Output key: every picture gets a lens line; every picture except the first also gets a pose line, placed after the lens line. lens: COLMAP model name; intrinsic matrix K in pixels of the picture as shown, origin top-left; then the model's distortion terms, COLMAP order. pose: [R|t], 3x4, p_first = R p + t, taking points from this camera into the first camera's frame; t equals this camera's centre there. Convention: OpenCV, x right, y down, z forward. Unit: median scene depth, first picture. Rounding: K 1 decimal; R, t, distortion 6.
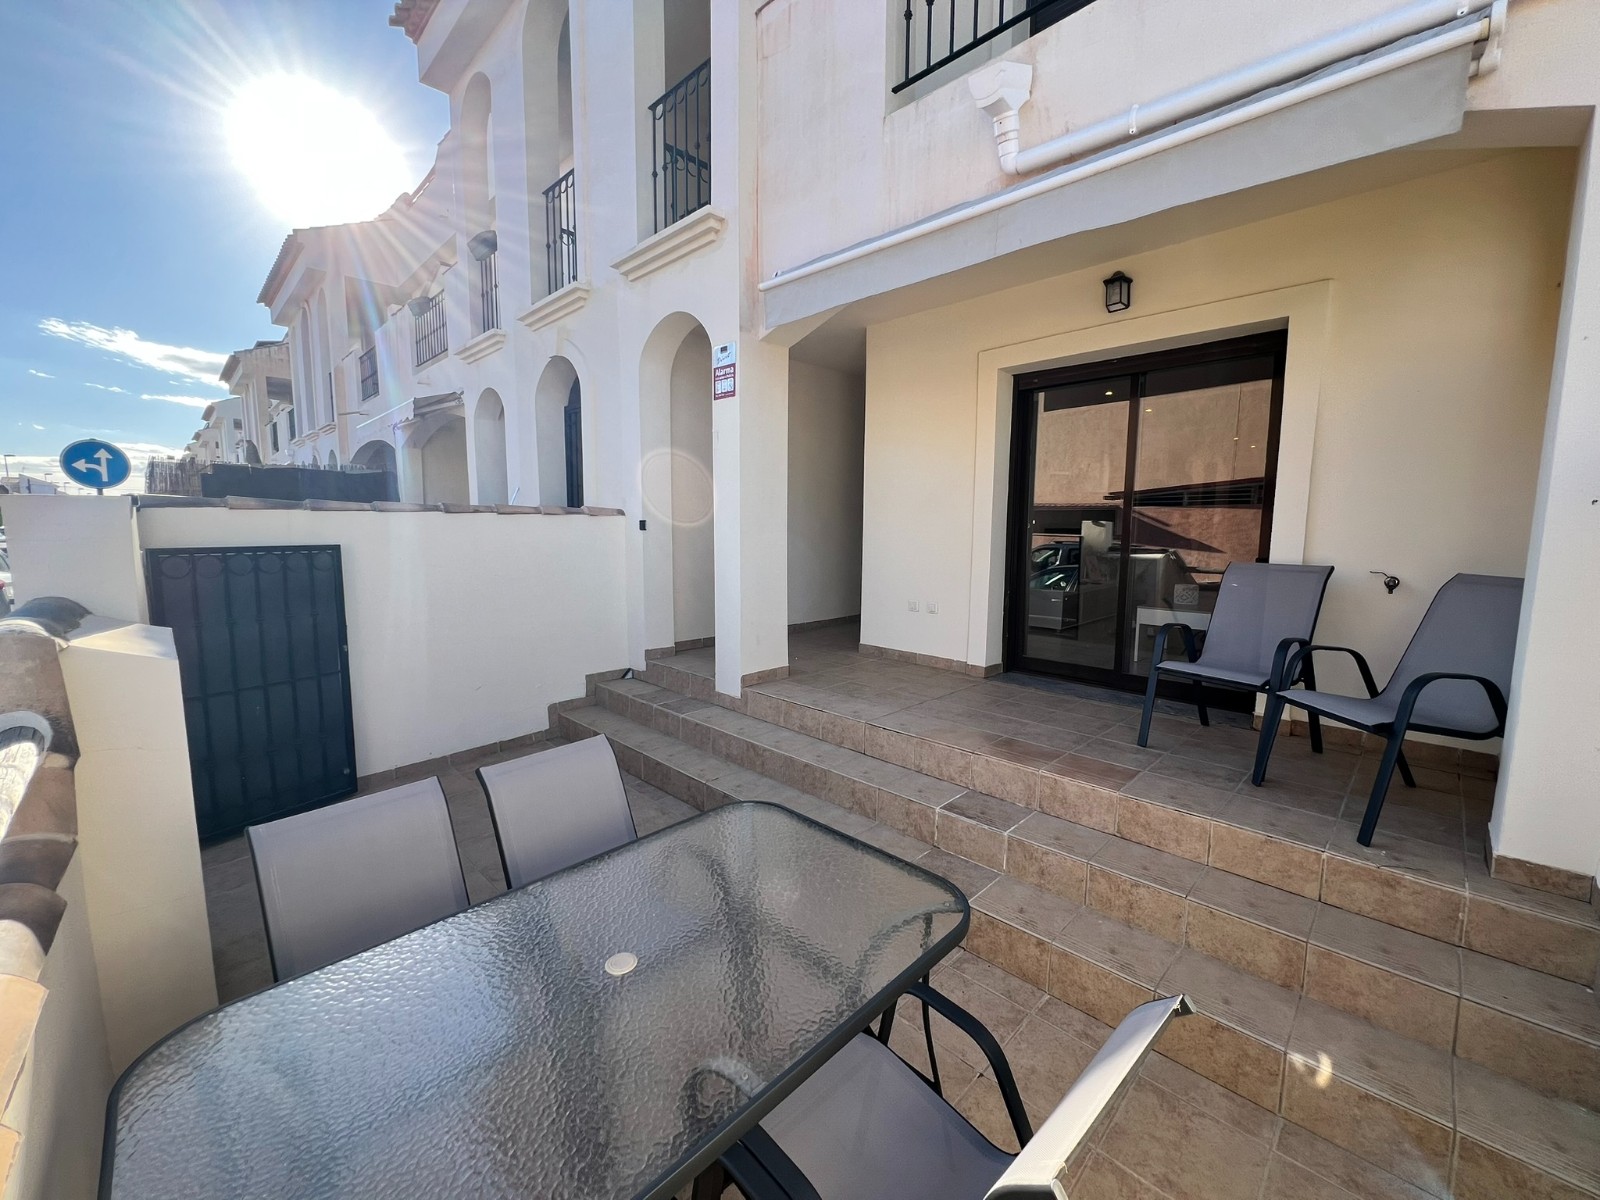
lens RADIAL K [[641.8, 0, 792.5], [0, 641.8, 597.2], [0, 0, 1]] dist [-0.001865, 0.000382]
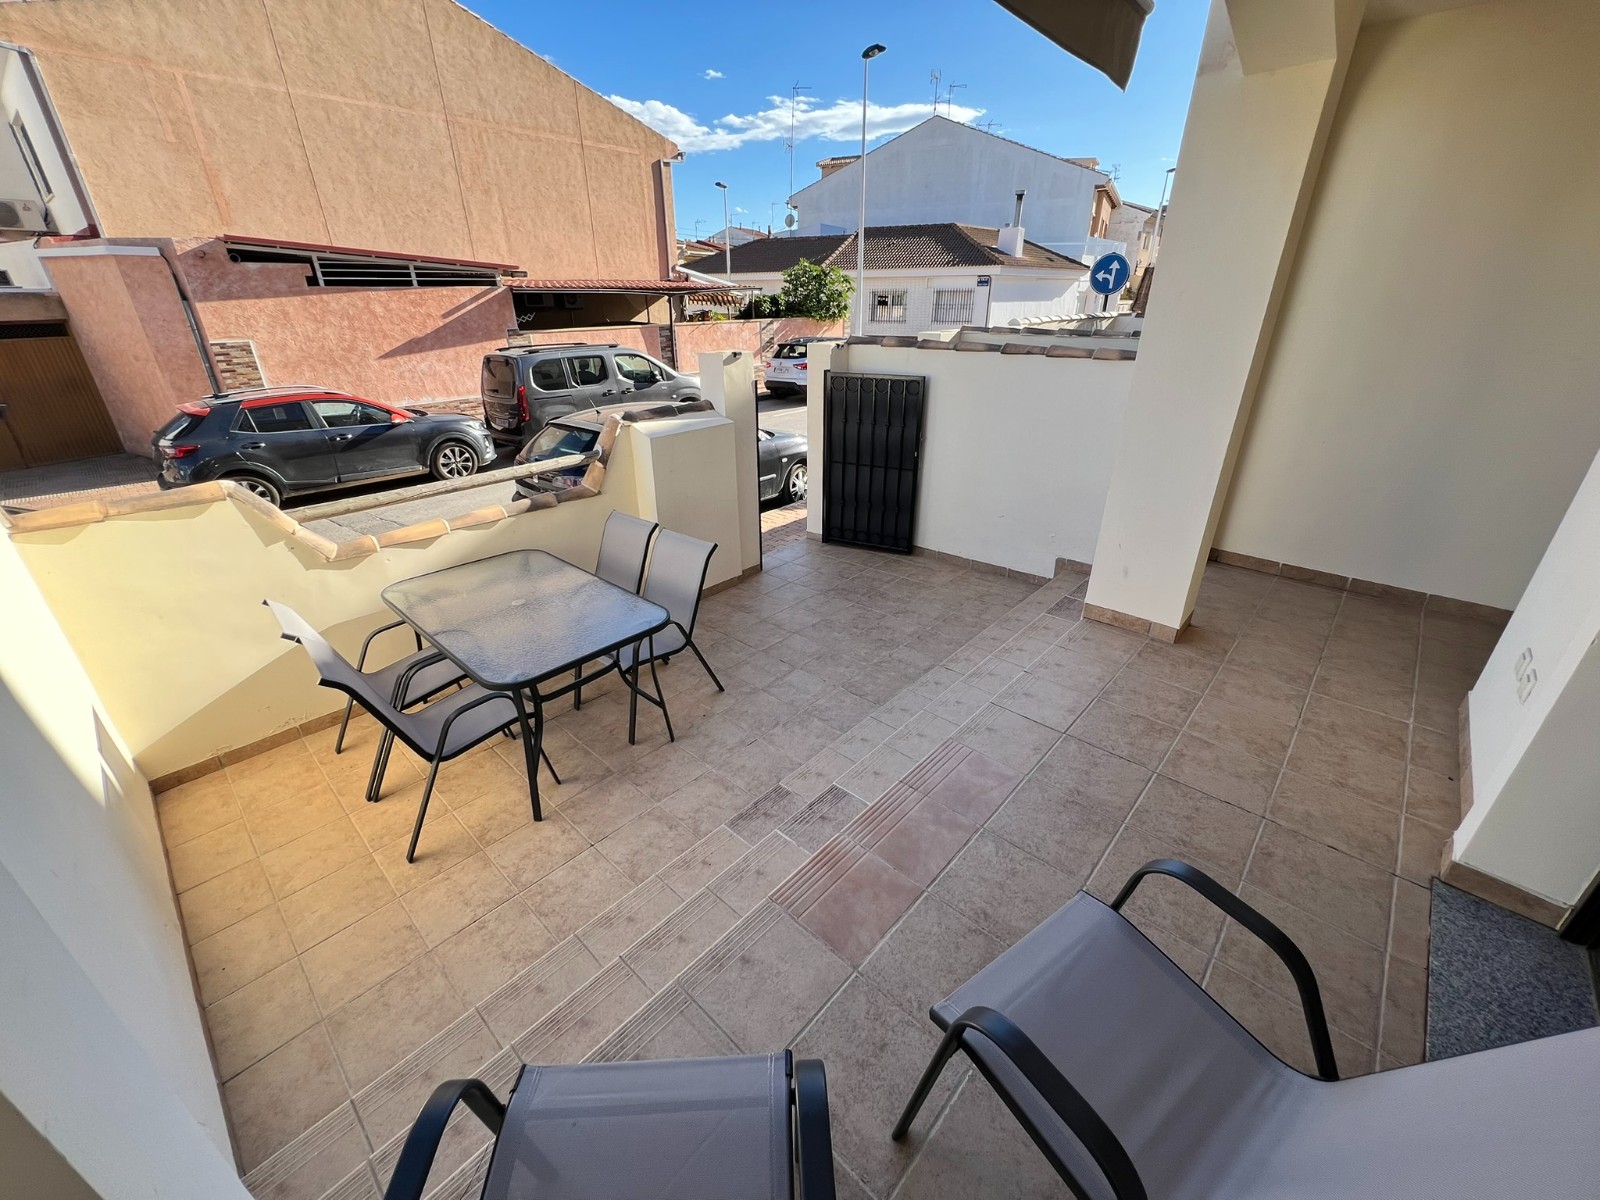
lens RADIAL K [[641.8, 0, 795.0], [0, 641.8, 596.6], [0, 0, 1]] dist [-0.001865, 0.000382]
pose [[0.044026, 0.424799, -0.904217, 0.661961], [-0.105732, 0.901992, 0.418606, -0.190742], [0.993420, 0.077175, 0.084626, 0.622724]]
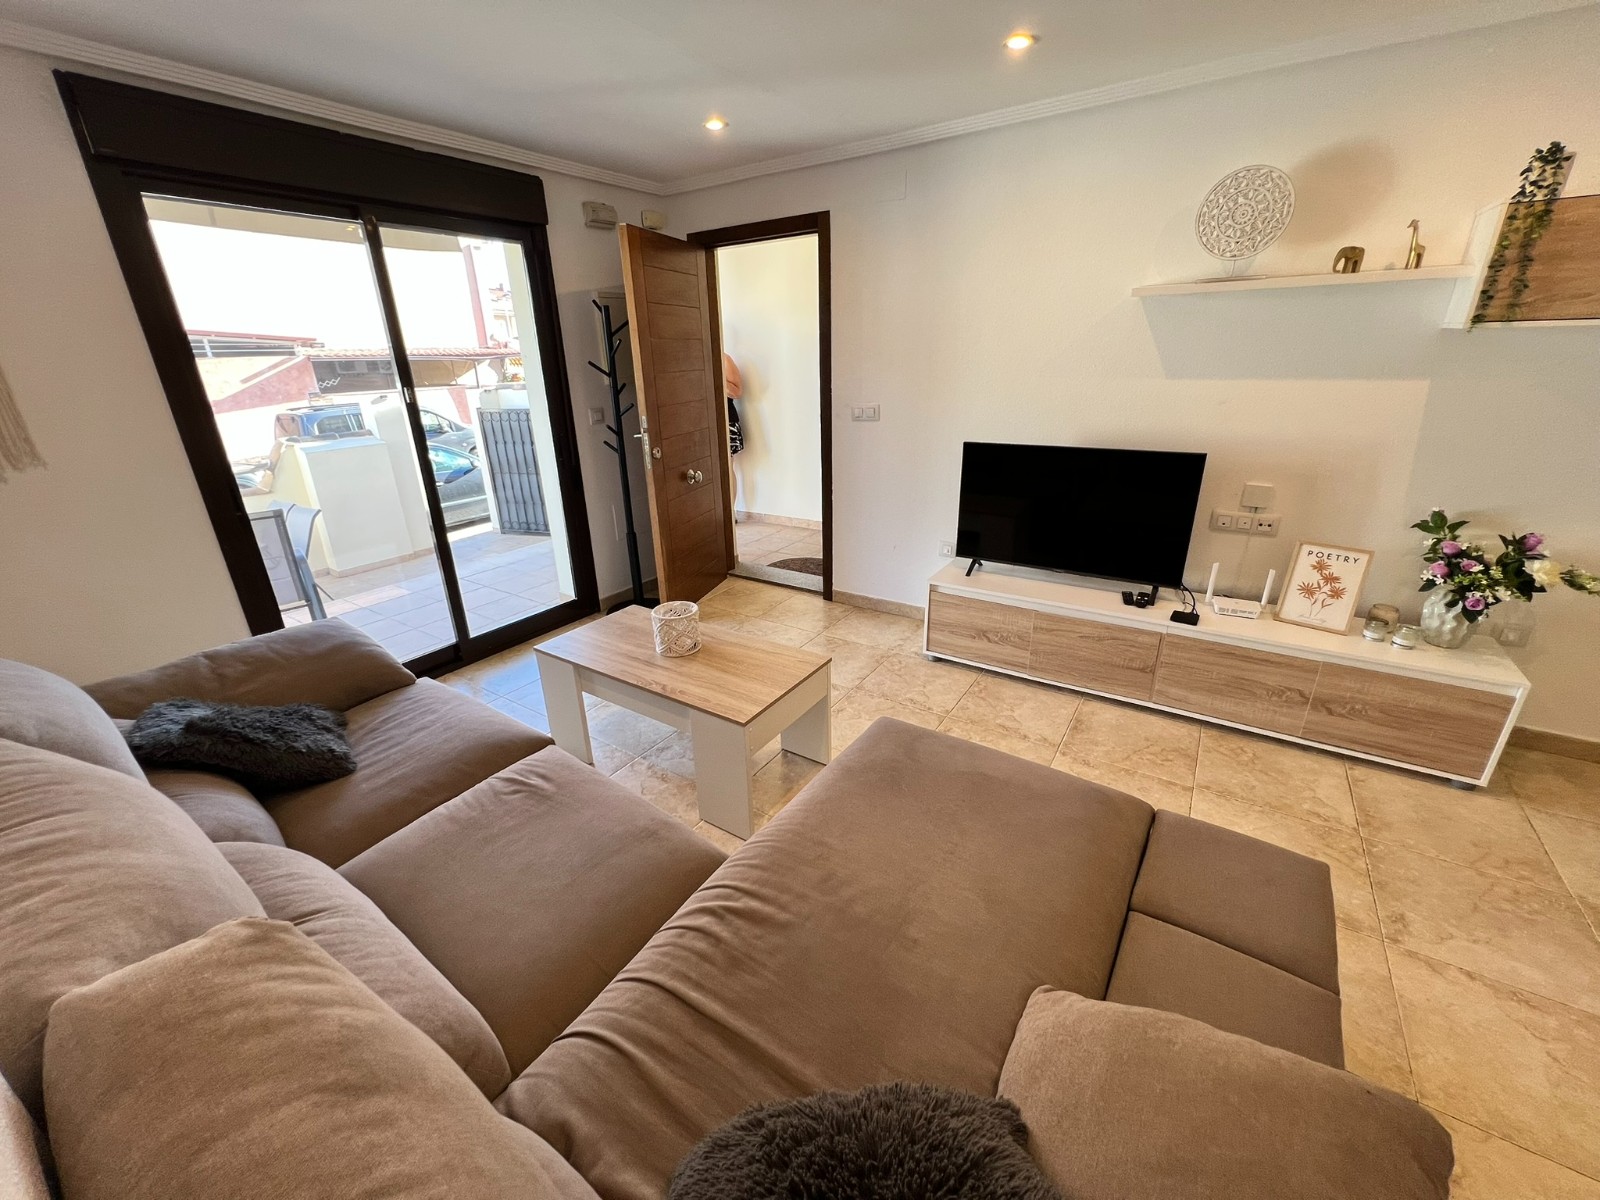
lens RADIAL K [[642.7, 0, 796.1], [0, 642.7, 597.7], [0, 0, 1]] dist [-0.002403, 0.000059]
pose [[0.195831, 0.340638, -0.919574, 1.400993], [-0.082526, 0.940128, 0.330678, -0.239653], [0.977159, 0.011132, 0.212217, 1.330038]]
